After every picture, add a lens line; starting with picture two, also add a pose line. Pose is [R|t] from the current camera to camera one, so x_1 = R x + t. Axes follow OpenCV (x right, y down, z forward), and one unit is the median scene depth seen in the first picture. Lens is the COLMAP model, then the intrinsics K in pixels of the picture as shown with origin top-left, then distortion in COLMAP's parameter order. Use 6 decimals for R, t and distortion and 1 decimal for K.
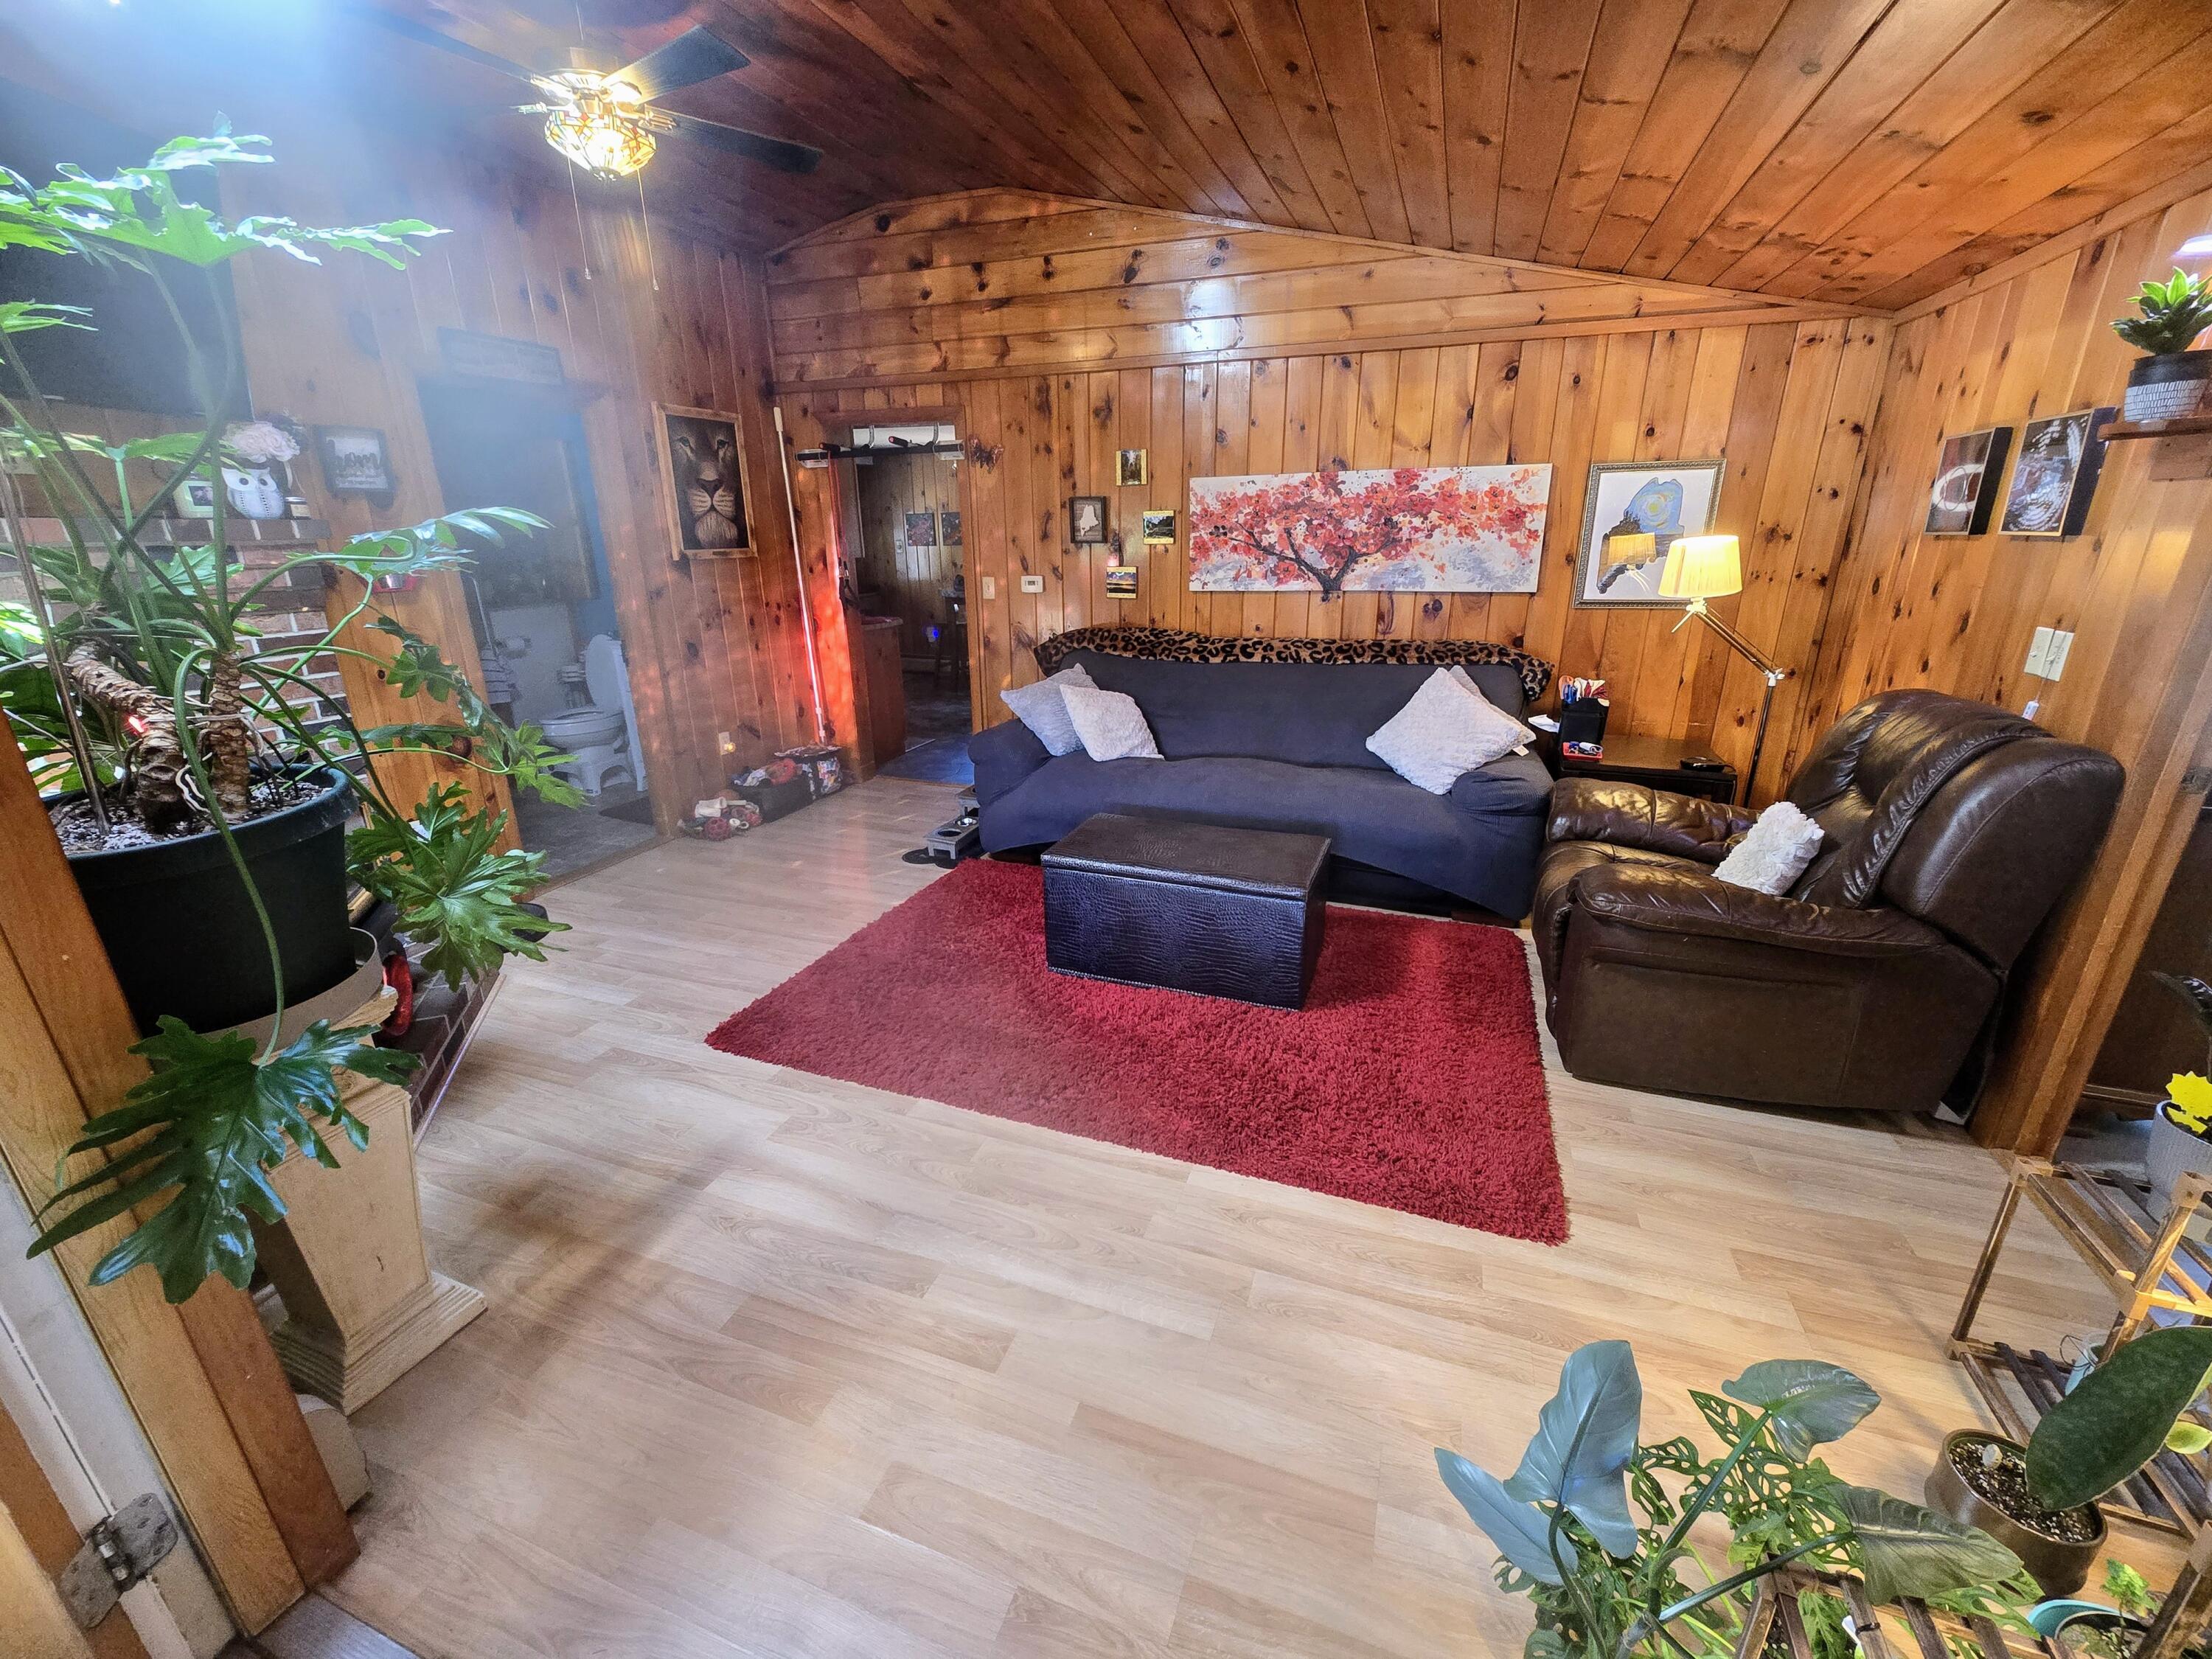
lens RADIAL K [[890.3, 0, 1107.8], [0, 890.3, 842.7], [0, 0, 1]] dist [-0.002259, -0.000413]
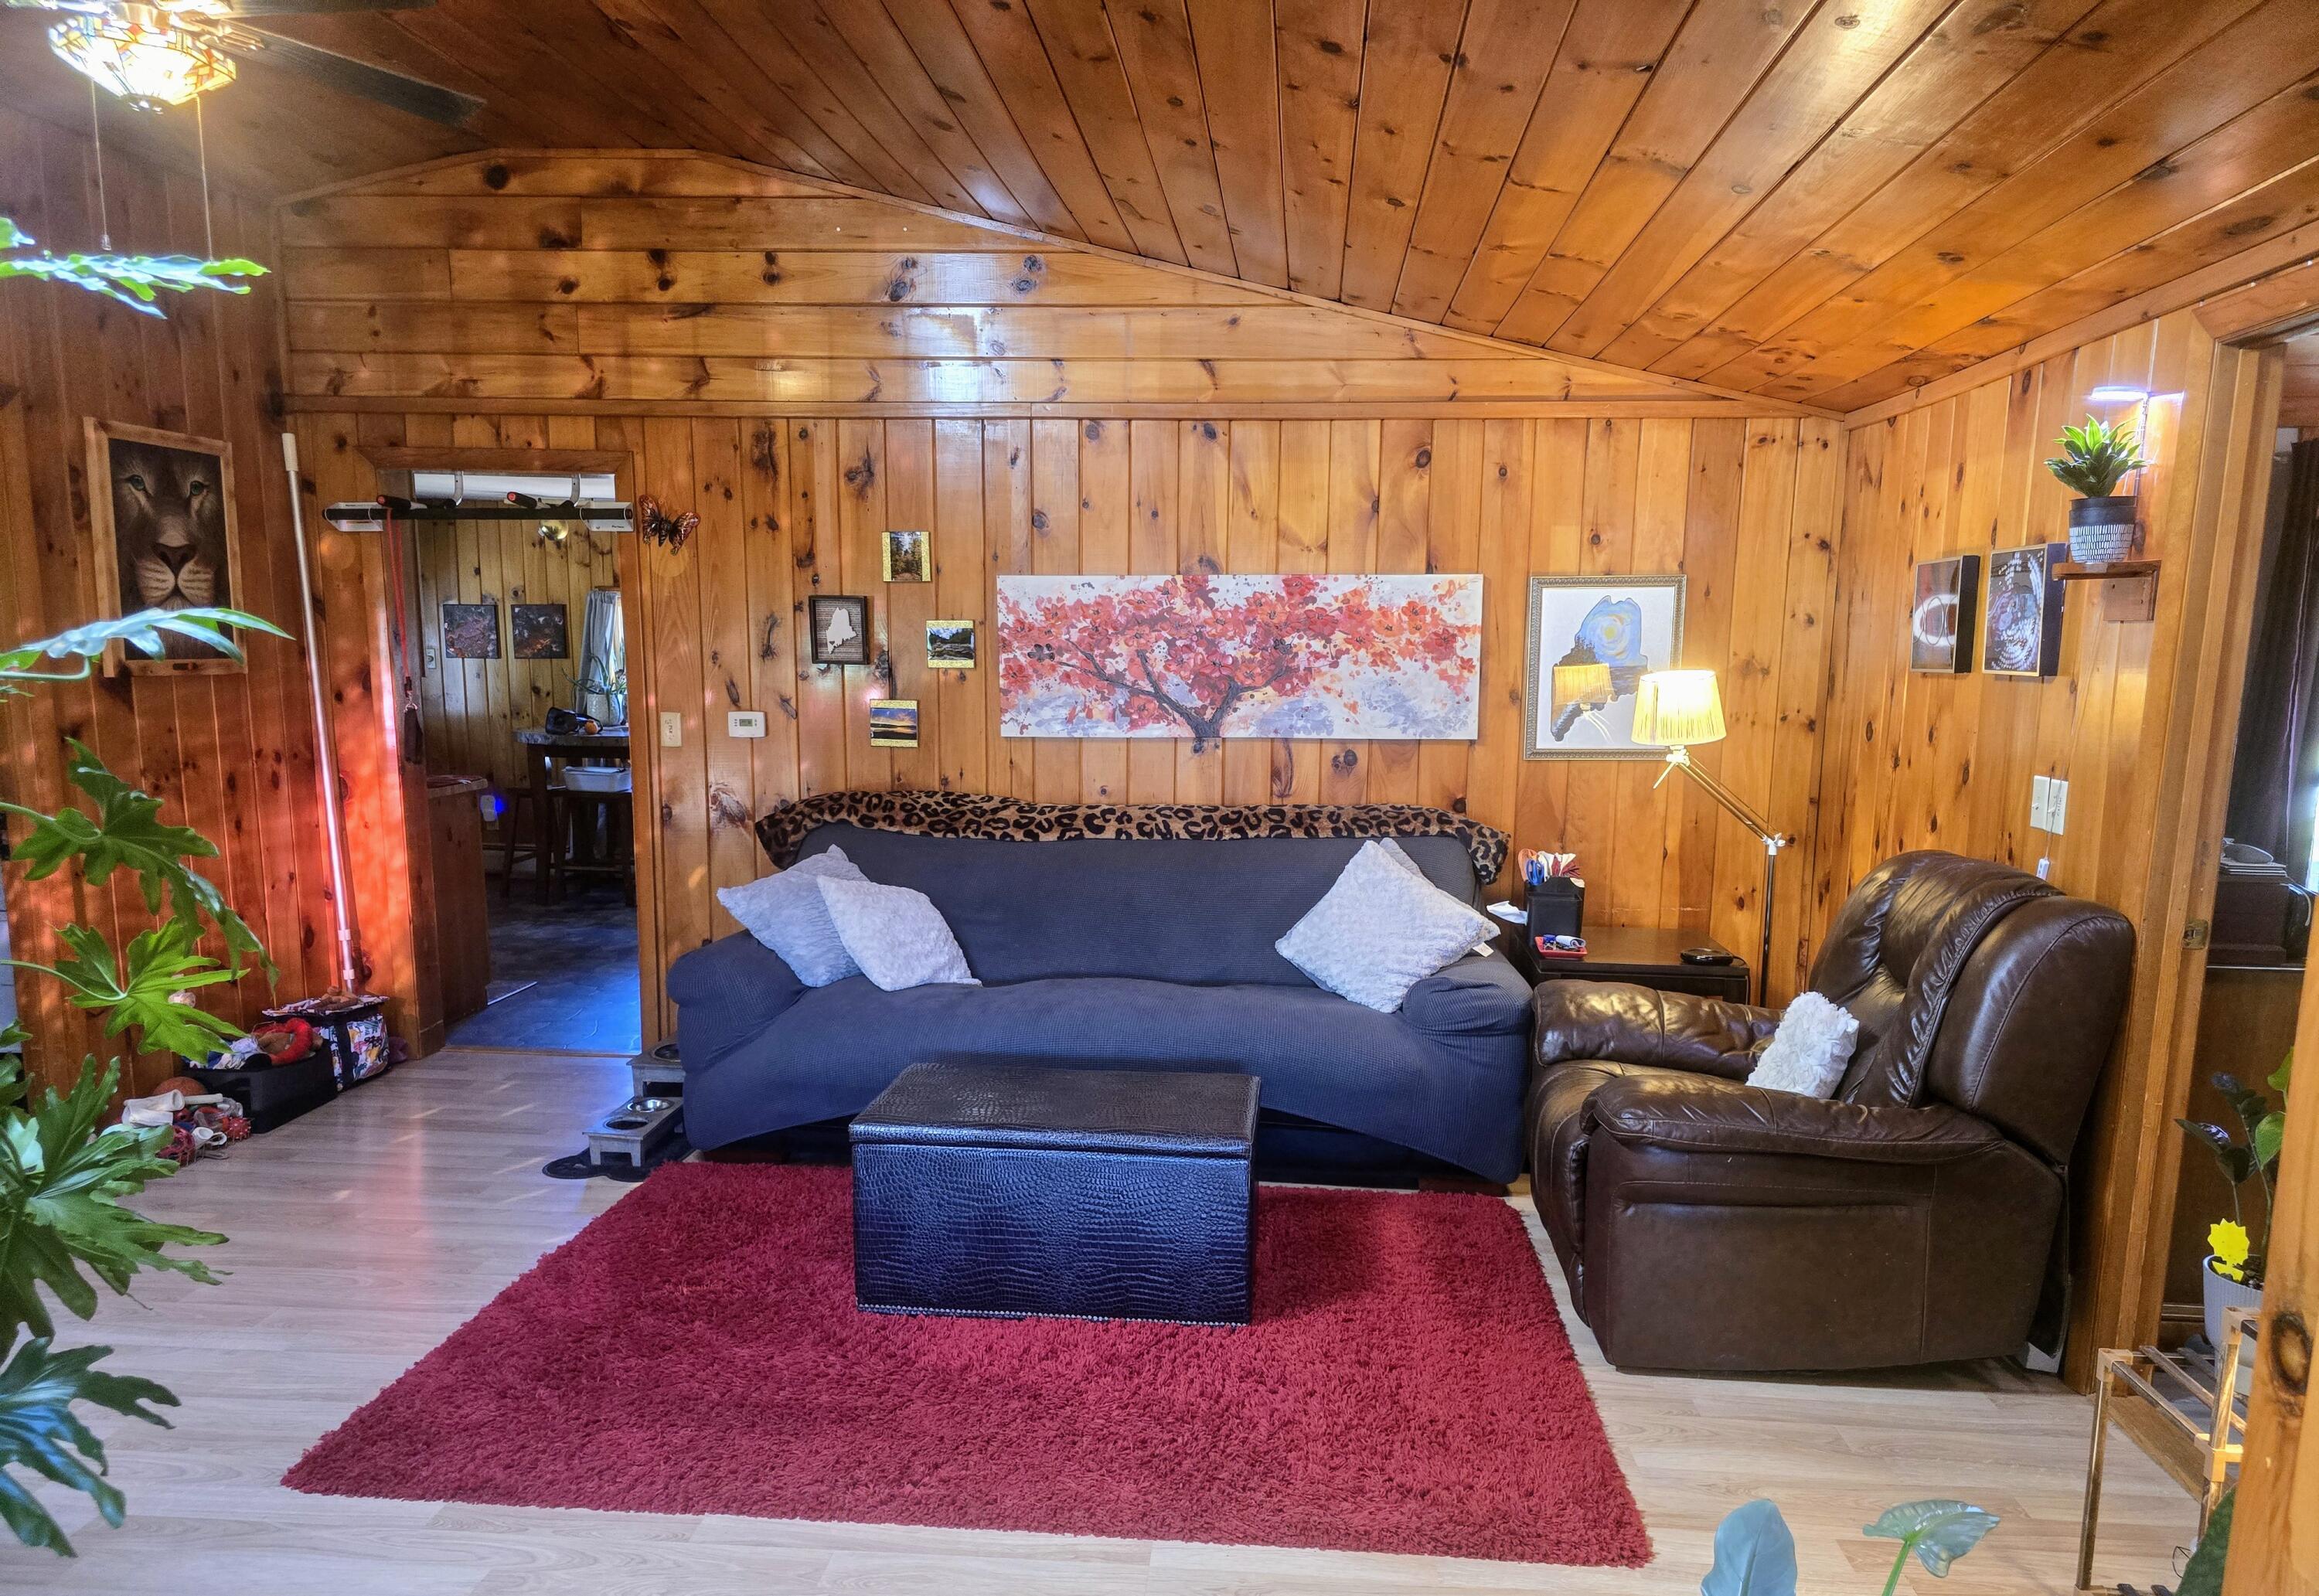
lens RADIAL K [[1564.6, 0, 1166.2], [0, 1564.6, 922.1], [0, 0, 1]] dist [0.088743, -0.112401]
pose [[0.960488, -0.028217, 0.276887, -0.139548], [0.072005, 0.986170, -0.149277, 0.046825], [-0.268845, 0.163316, 0.949237, -0.153528]]
